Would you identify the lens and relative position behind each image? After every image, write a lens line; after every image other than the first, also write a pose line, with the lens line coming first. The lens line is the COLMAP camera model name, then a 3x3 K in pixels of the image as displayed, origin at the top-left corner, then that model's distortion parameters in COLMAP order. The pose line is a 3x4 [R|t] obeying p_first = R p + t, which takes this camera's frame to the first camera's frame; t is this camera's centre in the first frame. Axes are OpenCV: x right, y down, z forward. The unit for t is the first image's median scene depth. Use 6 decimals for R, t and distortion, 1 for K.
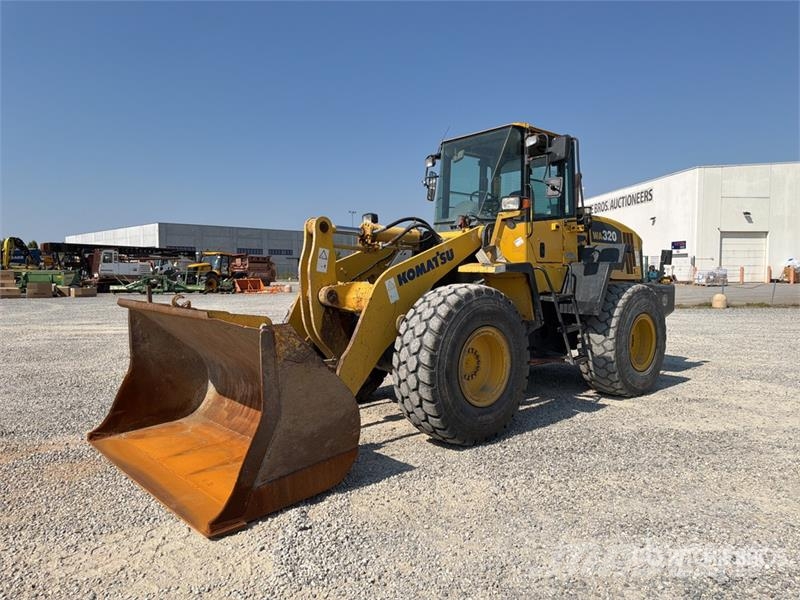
lens RADIAL K [[562.8, 0, 393.8], [0, 562.8, 302.0], [0, 0, 1]] dist [0.115144, -0.167631]
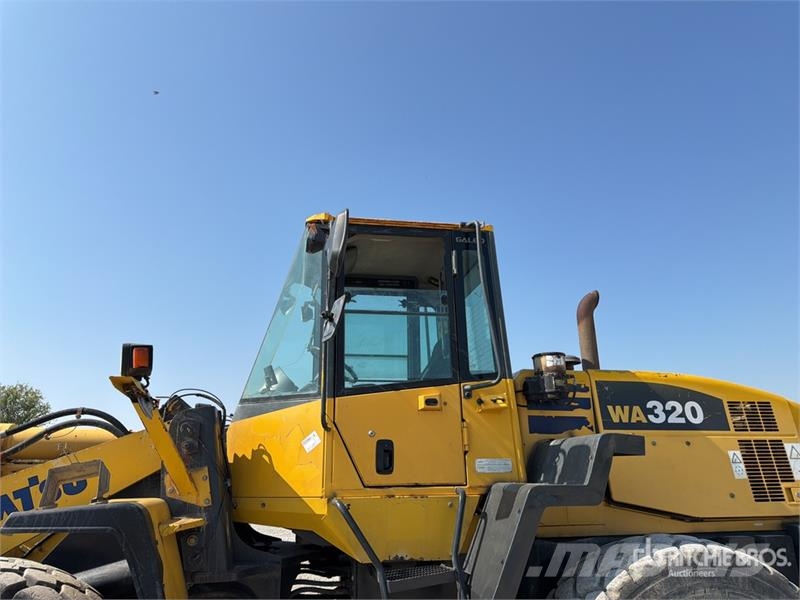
lens RADIAL K [[571.1, 0, 394.0], [0, 571.1, 301.1], [0, 0, 1]] dist [0.067745, -0.092228]
pose [[0.855202, -0.169140, -0.489920, 0.526660], [-0.003909, 0.943121, -0.332426, -0.059109], [0.518280, 0.286207, 0.805898, 0.624801]]
